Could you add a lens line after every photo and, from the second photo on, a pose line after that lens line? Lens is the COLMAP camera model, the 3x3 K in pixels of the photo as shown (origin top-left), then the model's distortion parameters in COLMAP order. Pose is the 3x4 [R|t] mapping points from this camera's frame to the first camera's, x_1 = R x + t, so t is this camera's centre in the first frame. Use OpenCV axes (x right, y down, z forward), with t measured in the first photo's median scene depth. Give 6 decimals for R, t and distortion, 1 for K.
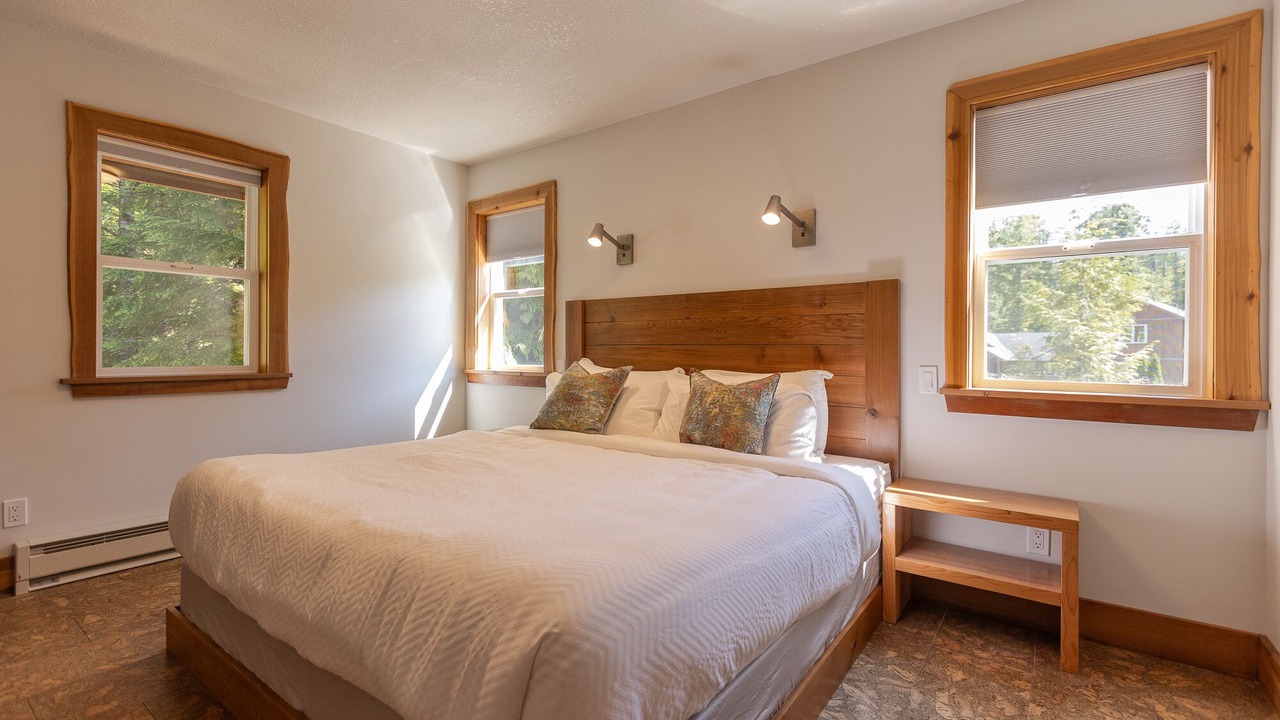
lens RADIAL K [[581.6, 0, 634.8], [0, 581.6, 352.1], [0, 0, 1]] dist [-0.003265, -0.000952]
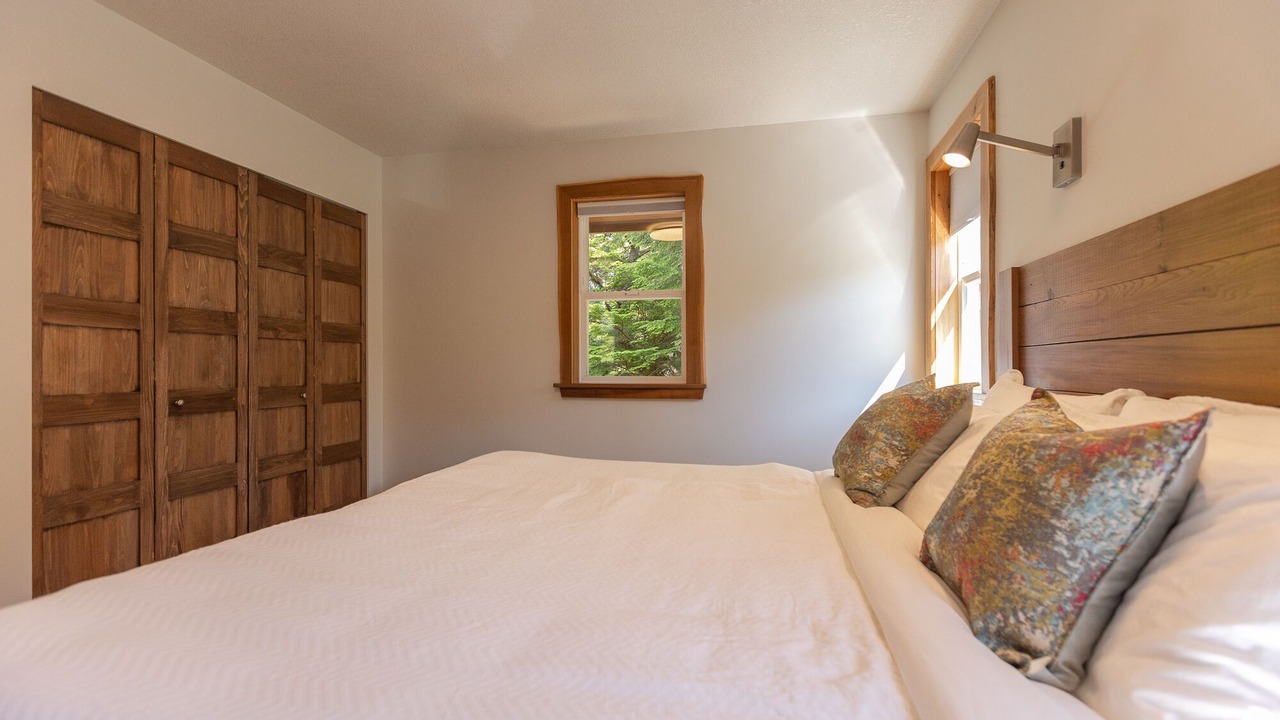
lens RADIAL K [[581.6, 0, 636.0], [0, 581.6, 365.7], [0, 0, 1]] dist [-0.003265, -0.000952]
pose [[0.411127, -0.007885, -0.911544, 0.345238], [-0.001620, 0.999955, -0.009380, 0.015634], [0.911577, 0.005333, 0.411096, 0.545298]]
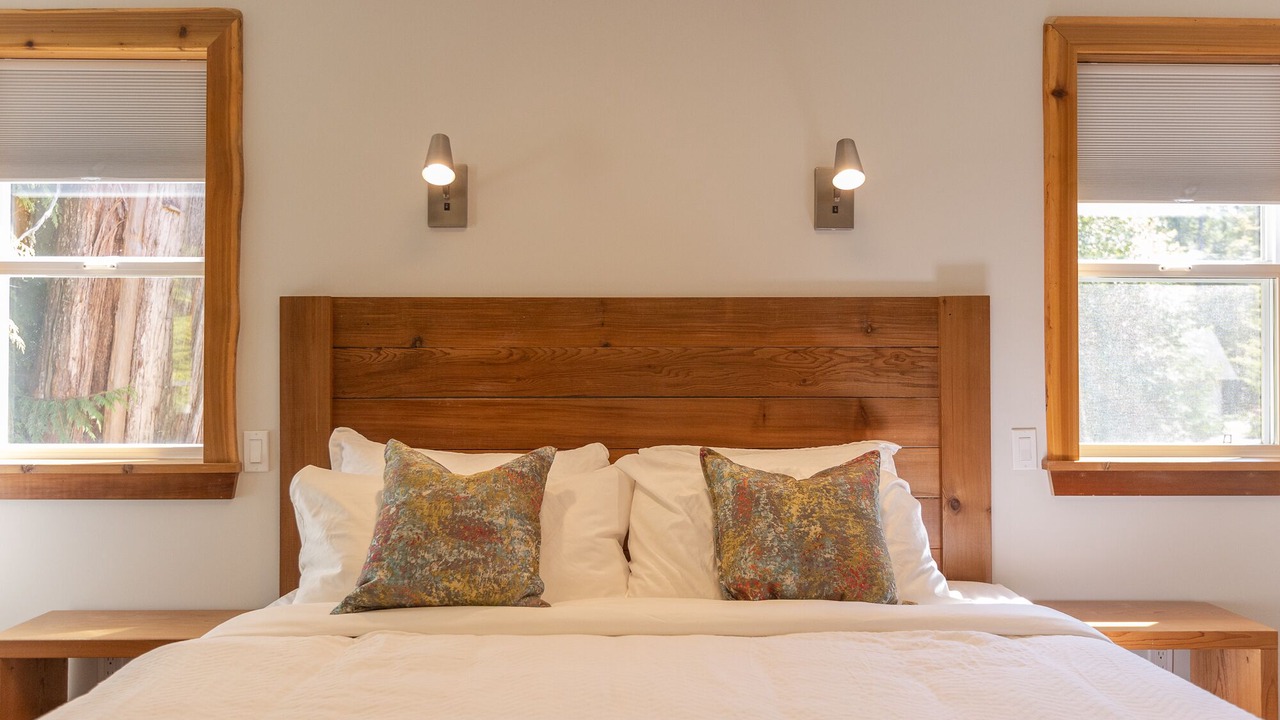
lens RADIAL K [[959.4, 0, 643.1], [0, 959.4, 364.1], [0, 0, 1]] dist [-0.001275, -0.002622]
pose [[0.781183, 0.002147, 0.624299, -0.454676], [0.006586, 0.999910, -0.011680, -0.034887], [-0.624268, 0.013236, 0.781098, 0.355985]]
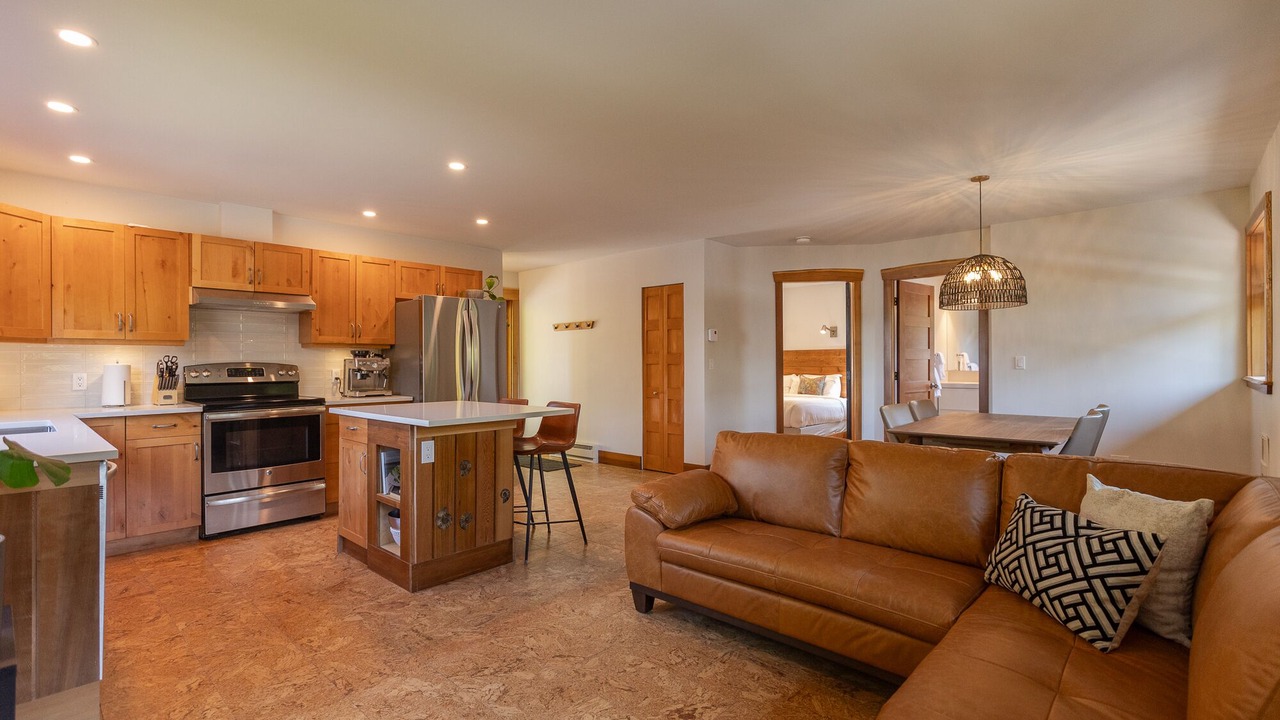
lens RADIAL K [[581.6, 0, 638.5], [0, 581.6, 358.0], [0, 0, 1]] dist [-0.003265, -0.000952]
pose [[0.995193, -0.015608, -0.096686, -0.498182], [0.014854, 0.999853, -0.008522, -0.048691], [0.096805, 0.007045, 0.995278, -2.407029]]
